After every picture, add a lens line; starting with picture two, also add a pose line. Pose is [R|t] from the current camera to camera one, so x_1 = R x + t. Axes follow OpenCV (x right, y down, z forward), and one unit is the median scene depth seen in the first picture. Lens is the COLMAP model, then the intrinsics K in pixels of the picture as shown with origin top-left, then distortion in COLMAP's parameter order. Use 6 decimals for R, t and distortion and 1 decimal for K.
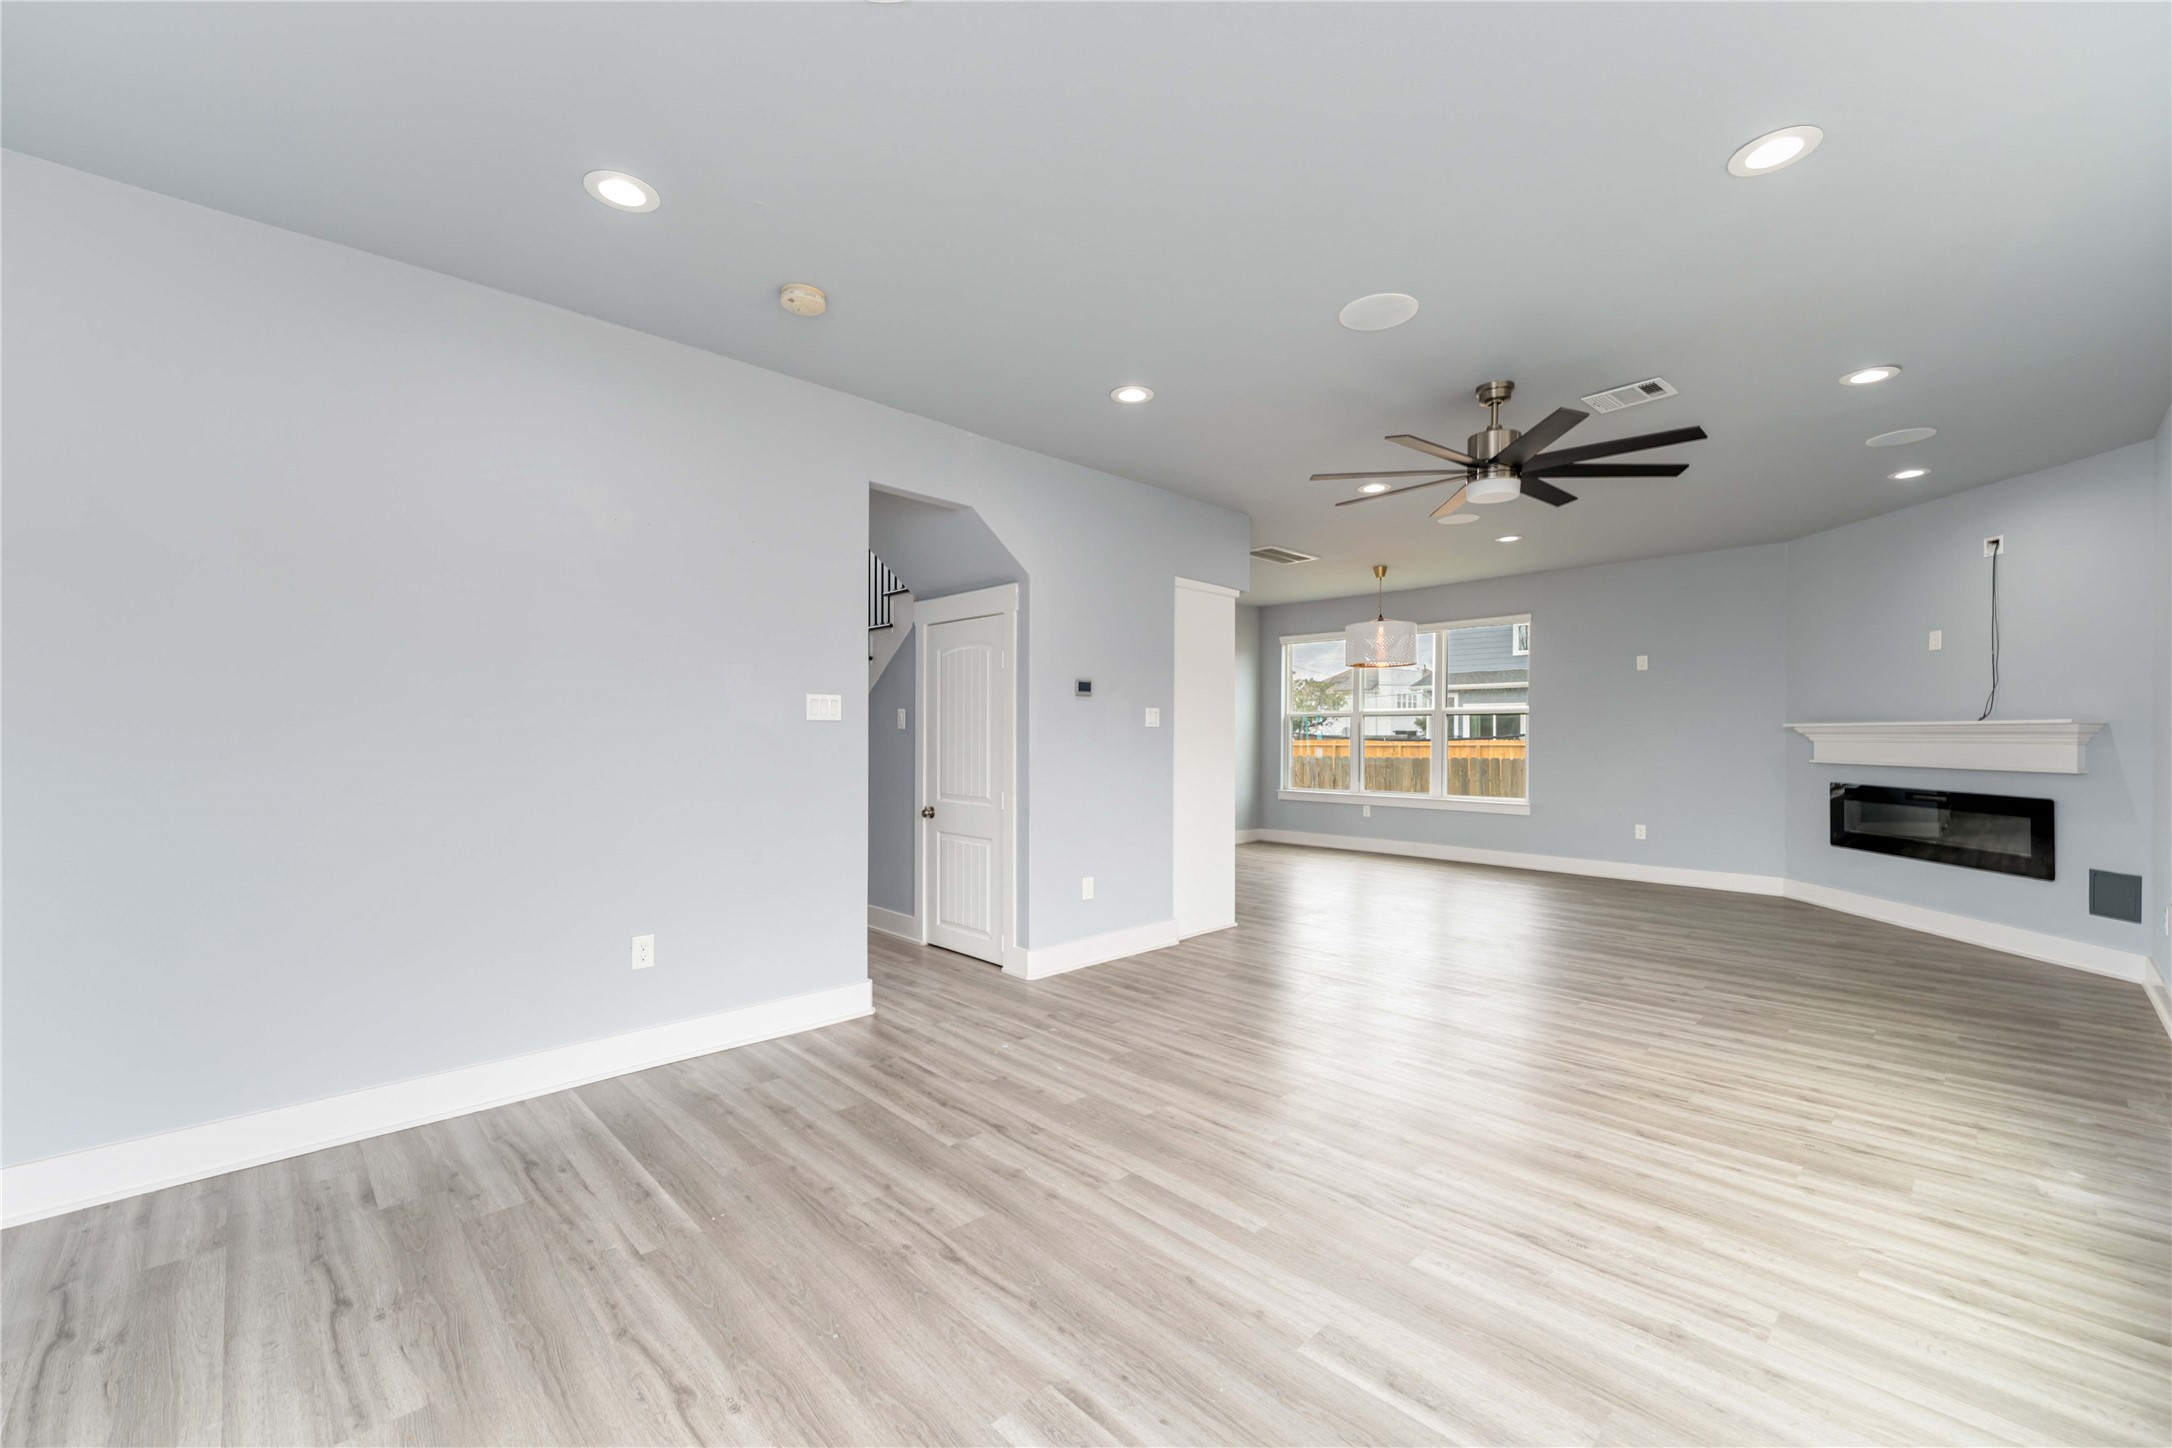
lens RADIAL K [[884.6, 0, 1084.5], [0, 884.6, 729.7], [0, 0, 1]] dist [-0.001825, -0.000254]
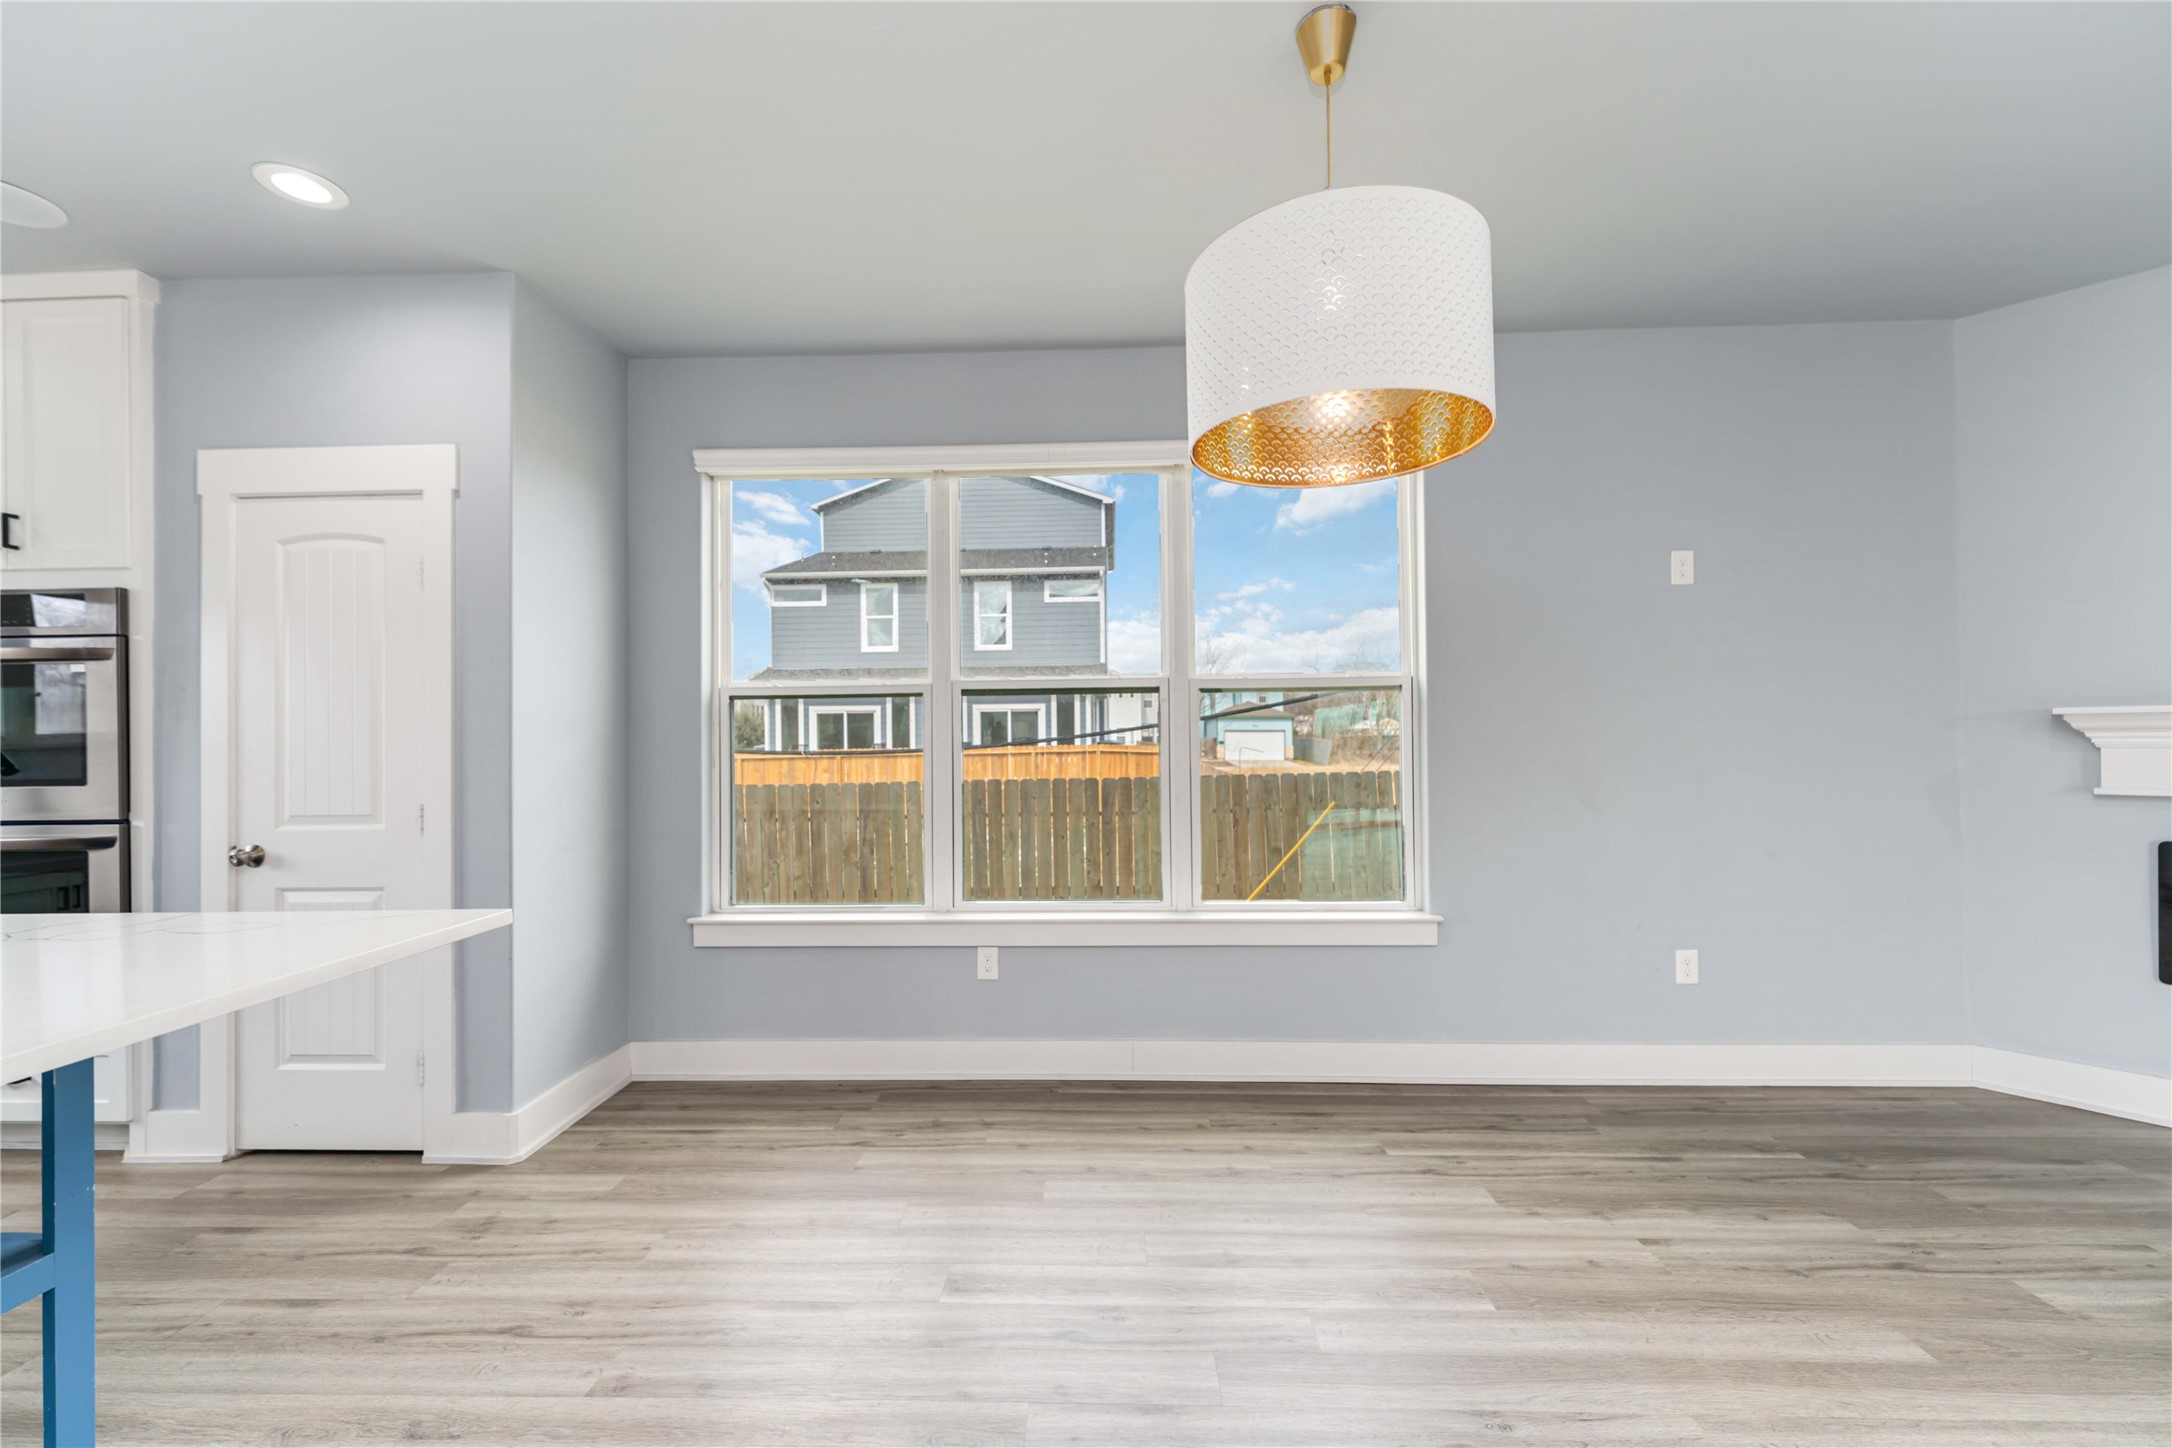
lens RADIAL K [[884.6, 0, 1084.5], [0, 884.6, 729.7], [0, 0, 1]] dist [-0.001825, -0.000254]
pose [[0.717397, 0.003758, 0.696654, 0.107943], [0.006849, 0.999899, -0.012446, 0.004866], [-0.696630, 0.013701, 0.717299, 0.754779]]
